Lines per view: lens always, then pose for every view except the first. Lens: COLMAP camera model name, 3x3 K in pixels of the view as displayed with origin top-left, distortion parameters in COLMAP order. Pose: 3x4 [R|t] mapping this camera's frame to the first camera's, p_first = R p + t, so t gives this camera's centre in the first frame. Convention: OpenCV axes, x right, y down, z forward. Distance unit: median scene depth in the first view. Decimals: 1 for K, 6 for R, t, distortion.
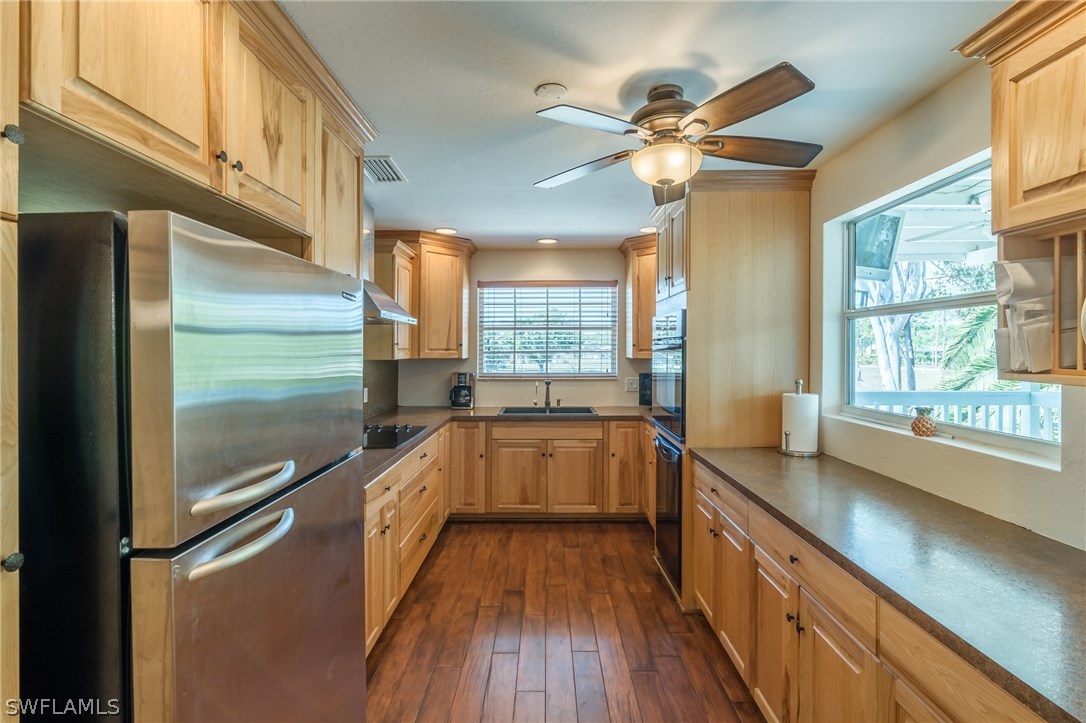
lens RADIAL K [[494.4, 0, 547.3], [0, 494.4, 360.4], [0, 0, 1]] dist [0.003882, 0.000038]
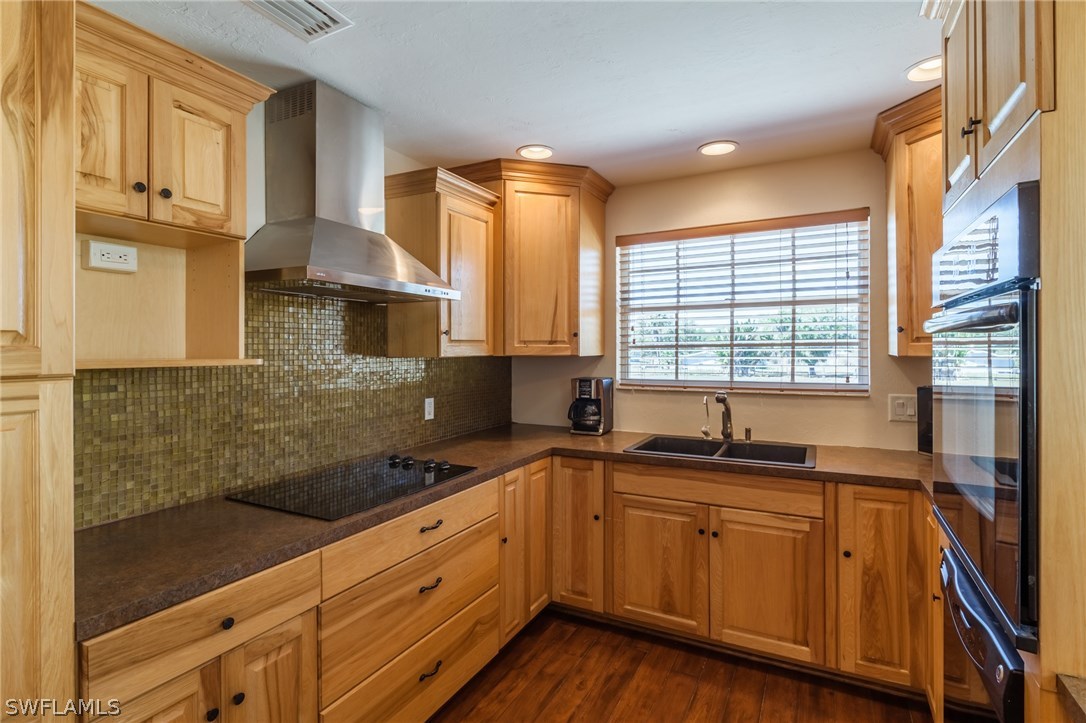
lens RADIAL K [[571.0, 0, 505.5], [0, 571.0, 350.7], [0, 0, 1]] dist [-0.004776, -0.001000]
pose [[0.884795, -0.002923, -0.465972, 0.092986], [-0.004309, 0.999886, -0.014454, 0.000246], [0.465961, 0.014796, 0.884682, 0.328138]]
